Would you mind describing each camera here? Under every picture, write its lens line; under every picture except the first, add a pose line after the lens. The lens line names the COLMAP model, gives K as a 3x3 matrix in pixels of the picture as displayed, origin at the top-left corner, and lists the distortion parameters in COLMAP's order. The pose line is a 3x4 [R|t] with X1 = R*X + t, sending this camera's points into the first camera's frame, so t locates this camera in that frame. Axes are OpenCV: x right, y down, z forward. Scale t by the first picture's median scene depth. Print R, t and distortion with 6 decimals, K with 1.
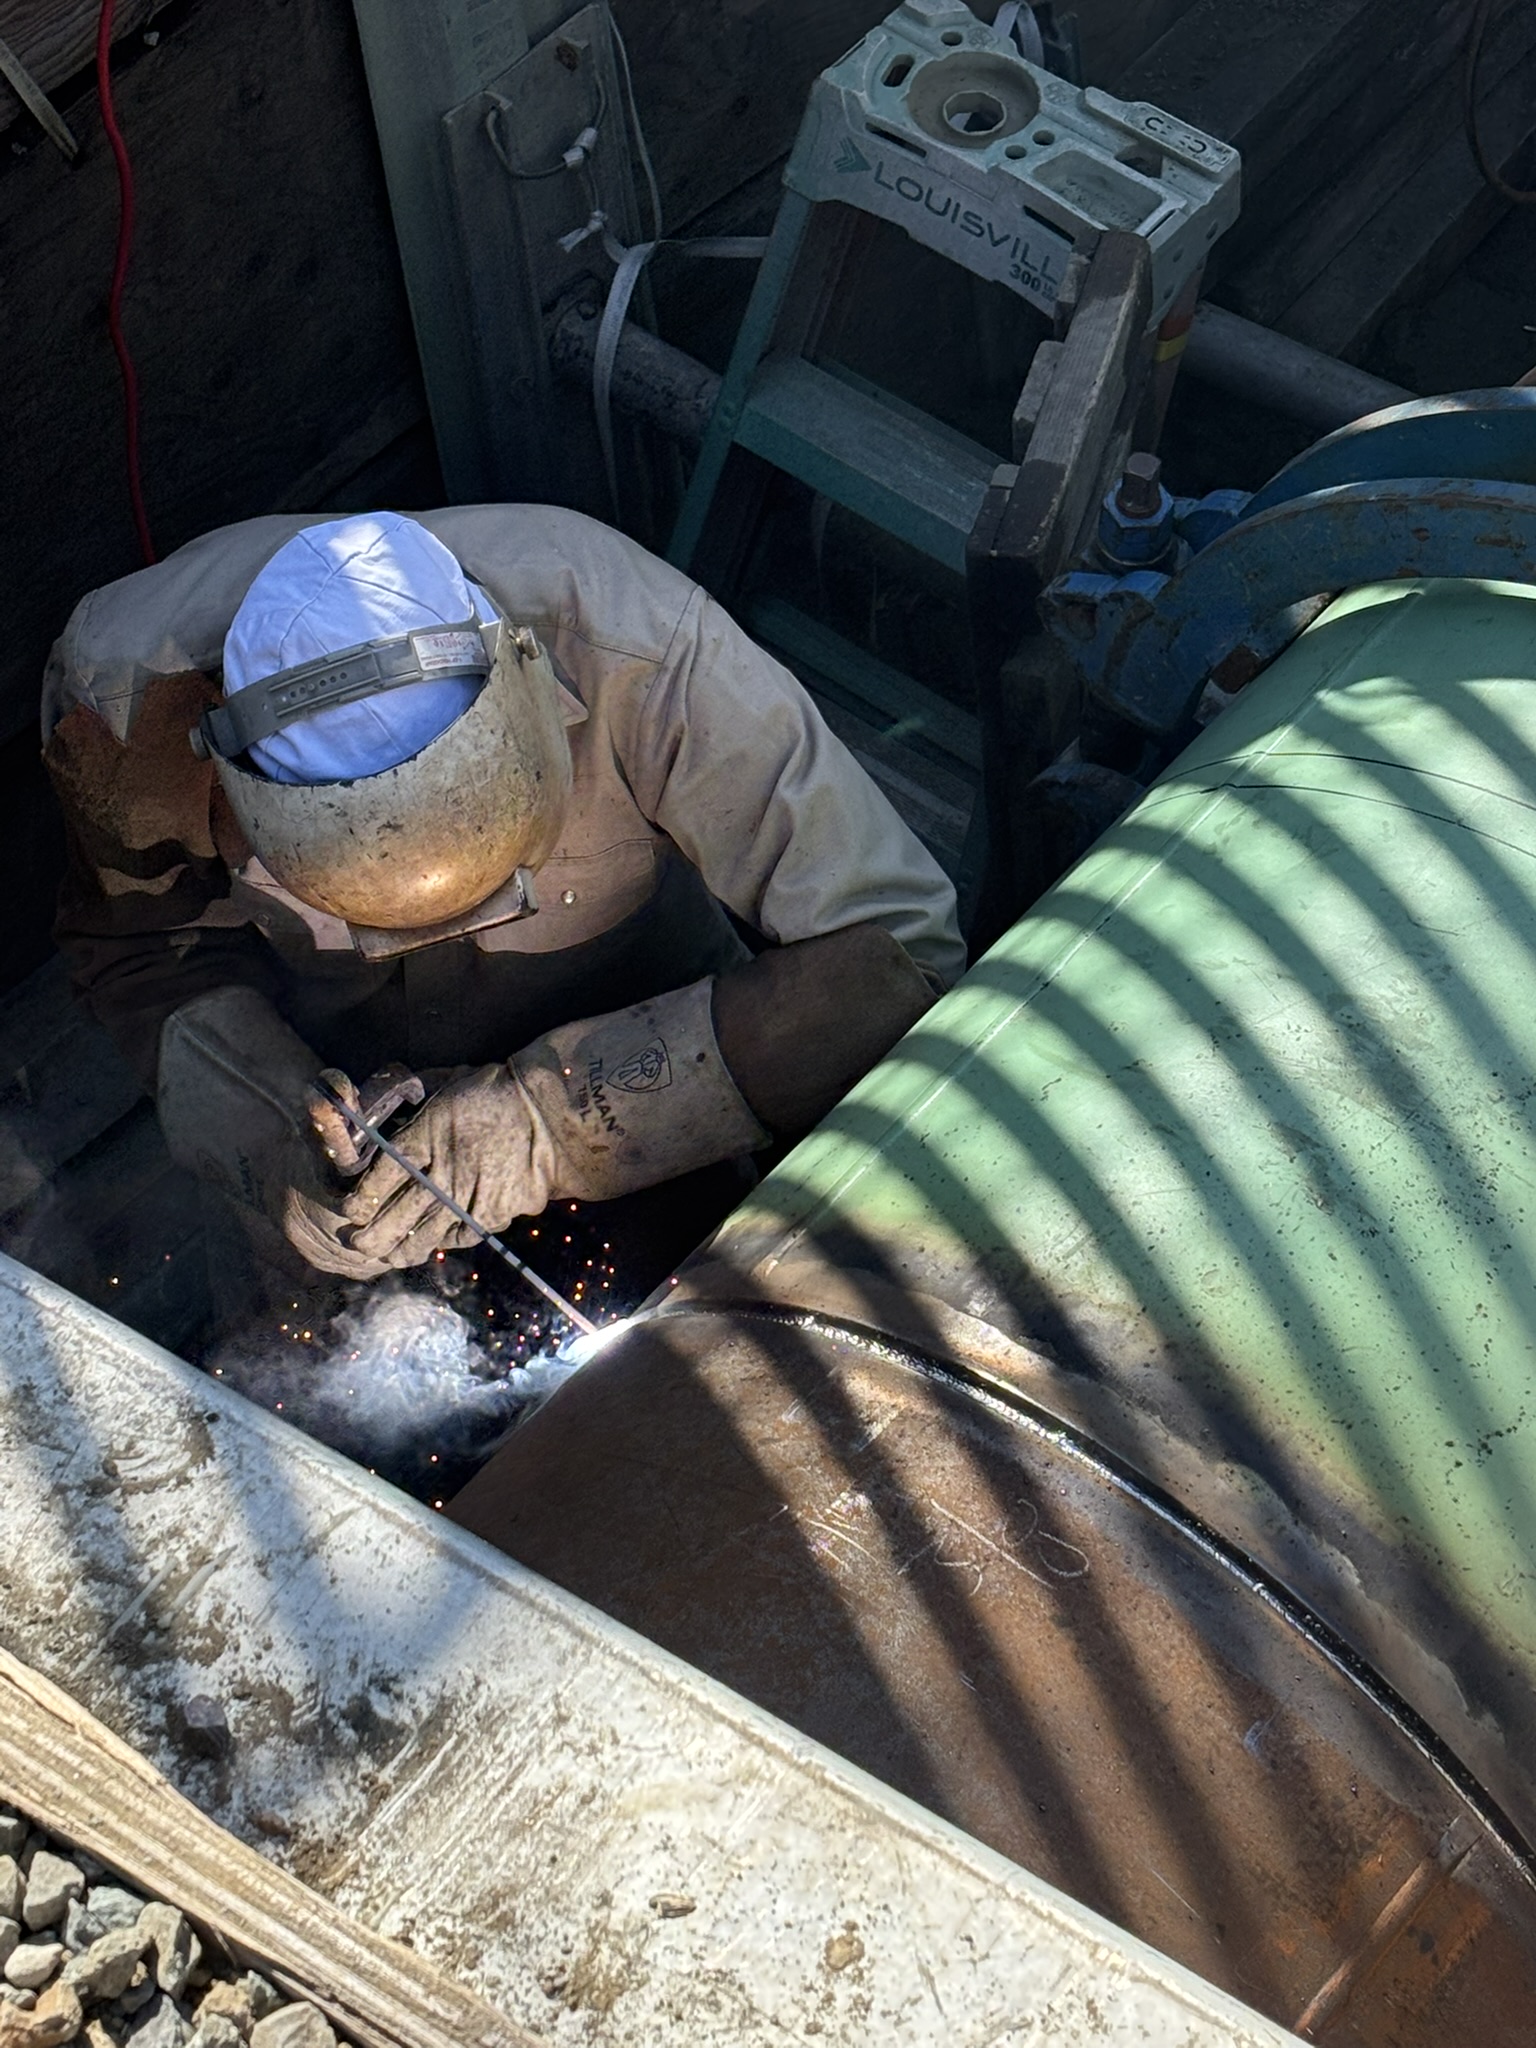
lens RADIAL K [[4707.3, 0, 767.2], [0, 4707.3, 1023.7], [0, 0, 1]] dist [-0.030172, 0.000000]
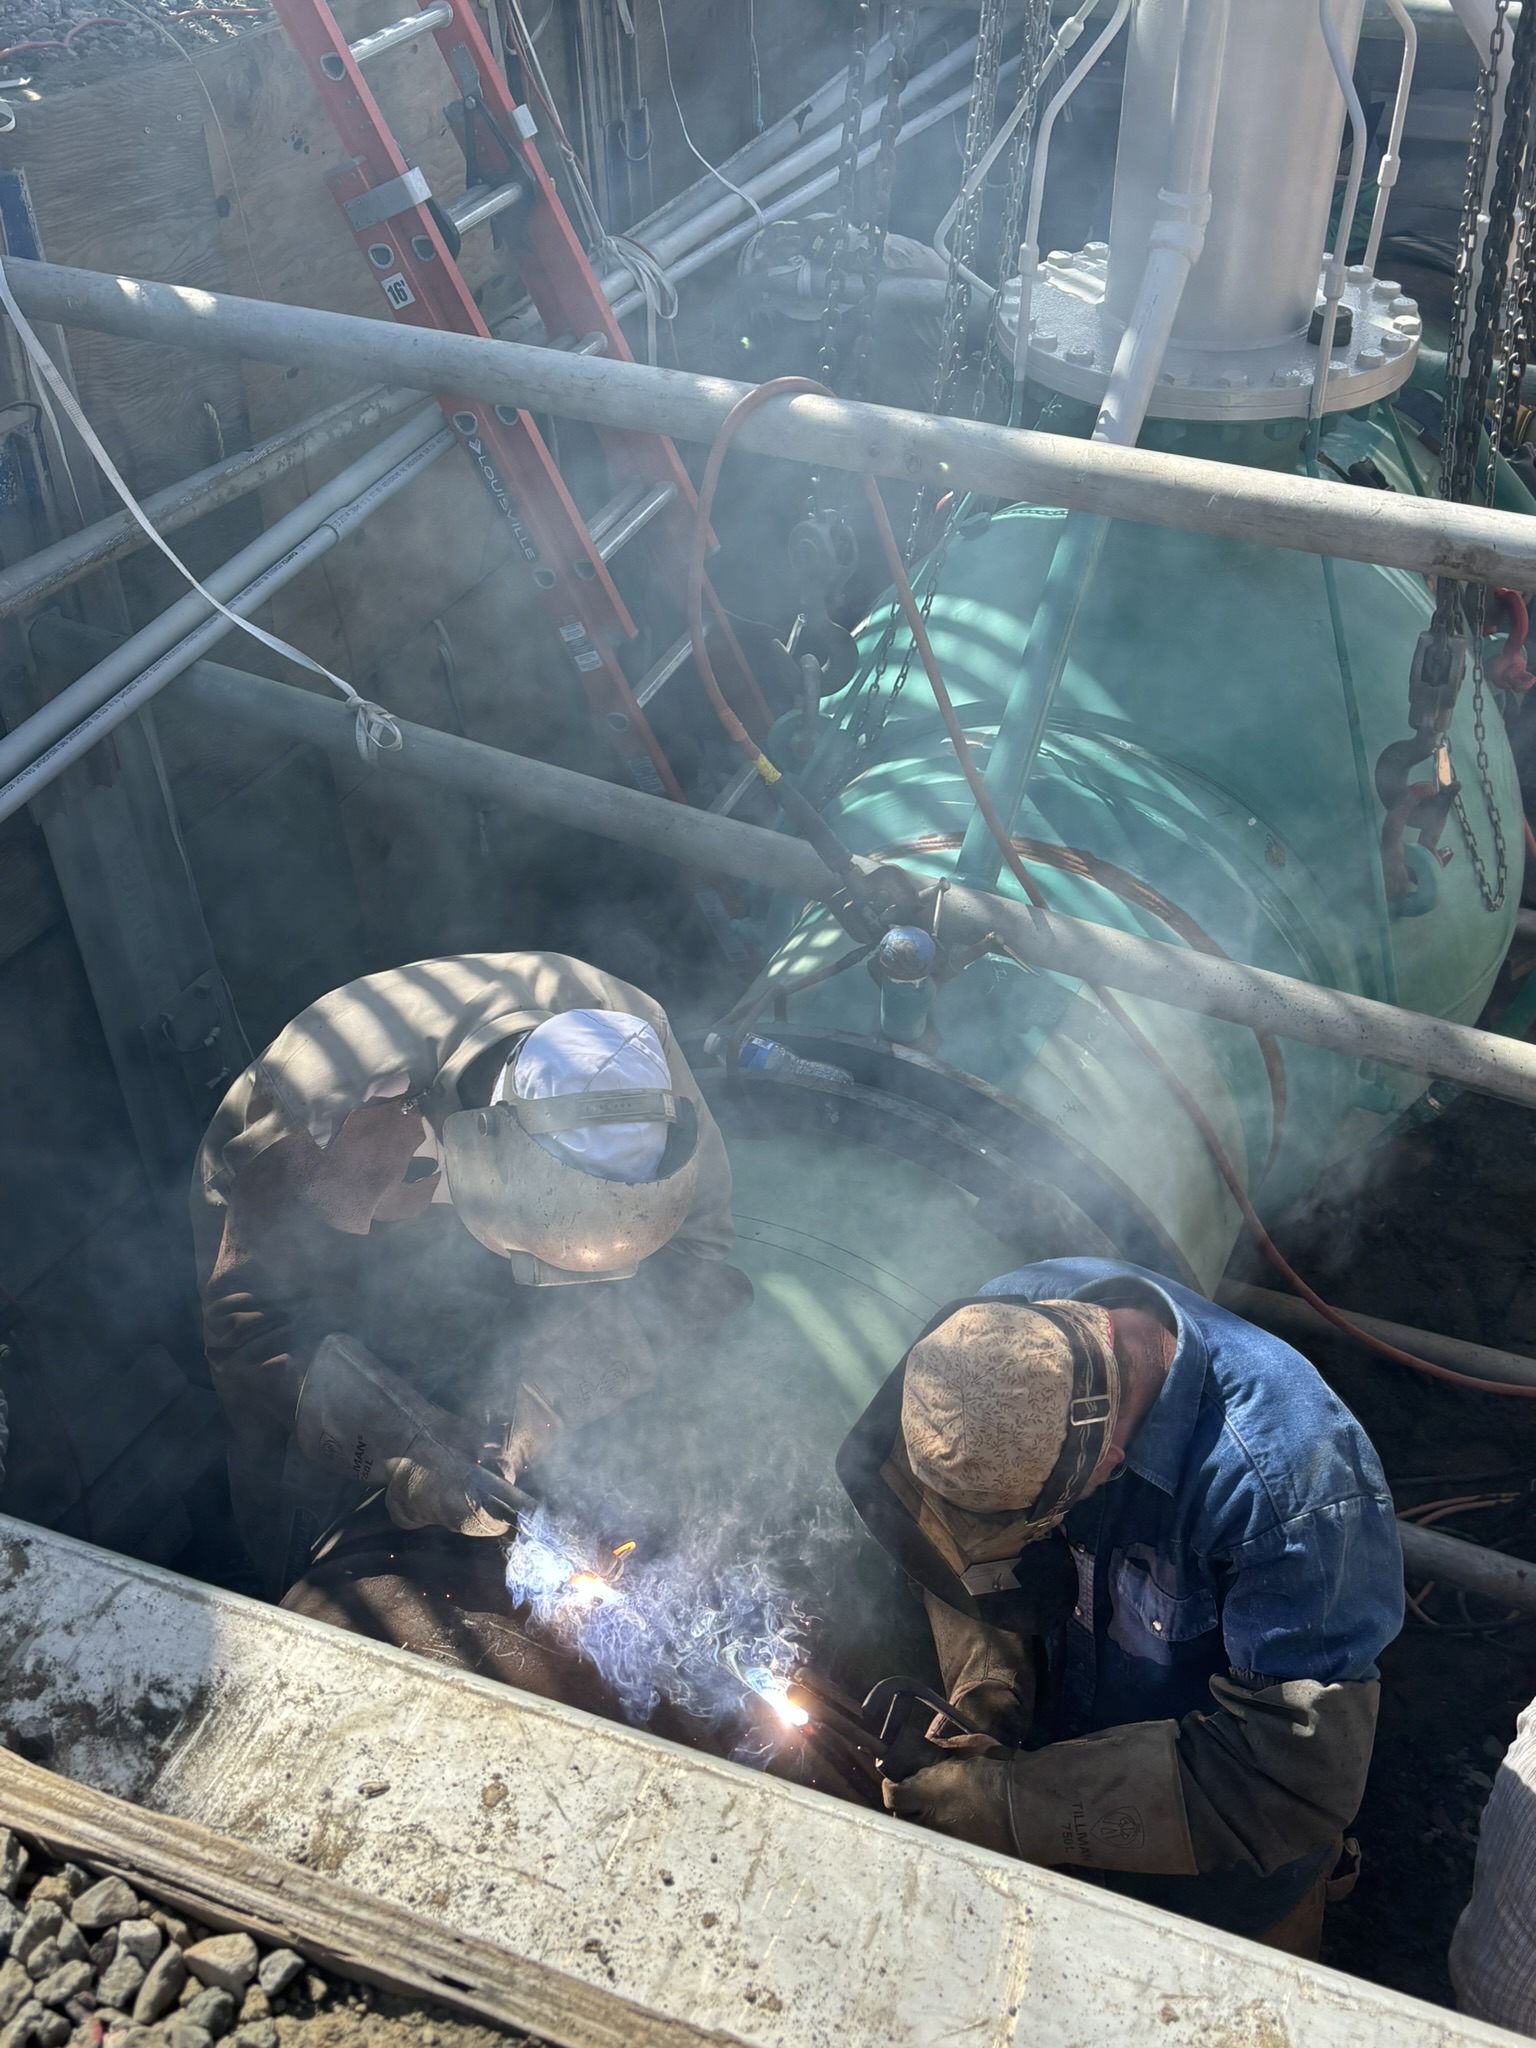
lens RADIAL K [[2025.4, 0, 853.6], [0, 2025.4, 1022.4], [0, 0, 1]] dist [-0.031033, 0.000000]
pose [[0.956912, -0.113966, 0.267079, -0.017427], [0.175345, 0.959926, -0.218626, 0.120428], [-0.231460, 0.256036, 0.938548, 0.304632]]
